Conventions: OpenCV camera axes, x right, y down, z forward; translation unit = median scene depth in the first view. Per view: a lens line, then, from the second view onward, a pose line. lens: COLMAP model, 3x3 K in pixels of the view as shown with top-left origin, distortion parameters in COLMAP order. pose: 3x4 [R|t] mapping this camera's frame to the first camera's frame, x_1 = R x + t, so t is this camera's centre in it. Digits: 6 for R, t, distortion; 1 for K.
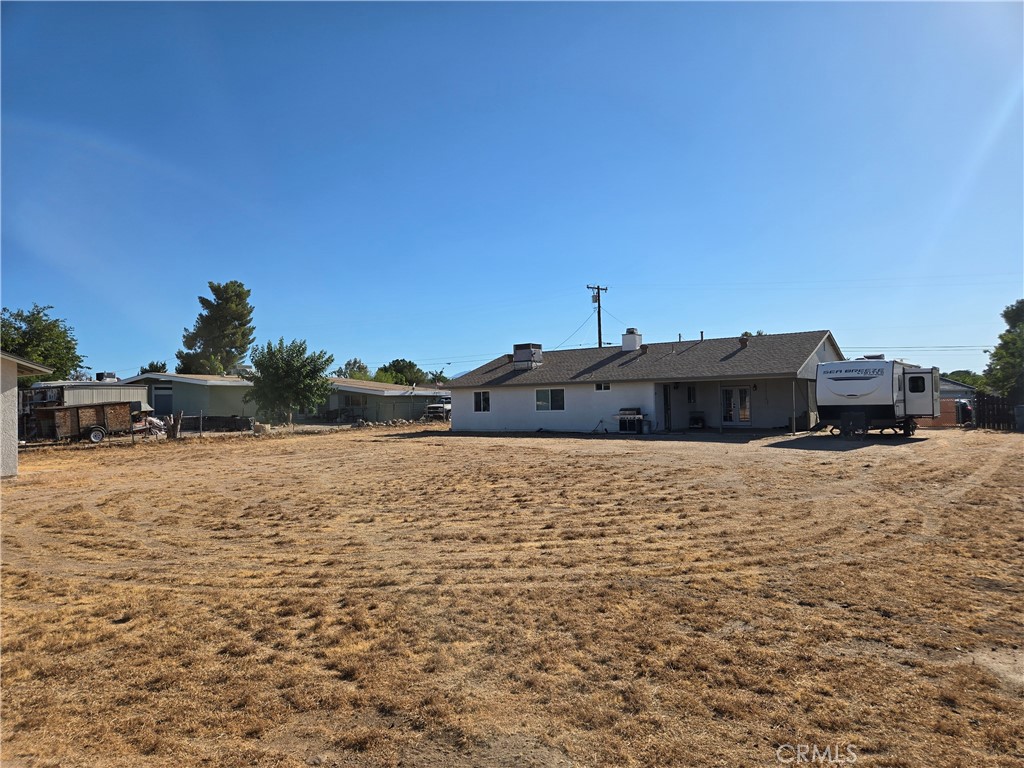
lens RADIAL K [[688.3, 0, 504.2], [0, 688.3, 386.5], [0, 0, 1]] dist [0.040476, -0.034866]
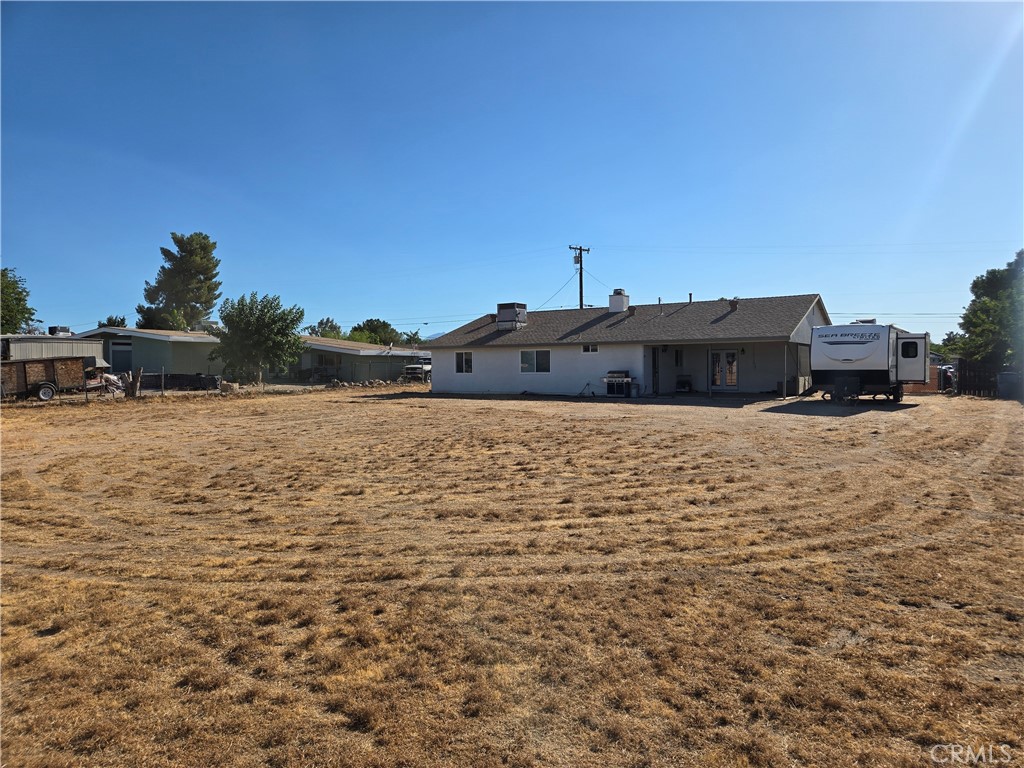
lens RADIAL K [[688.3, 0, 522.1], [0, 688.3, 375.6], [0, 0, 1]] dist [0.040476, -0.034866]
pose [[0.997893, 0.012244, 0.063721, -0.038961], [-0.014687, 0.999169, 0.038021, 0.008160], [-0.063202, -0.038877, 0.997243, 0.101615]]
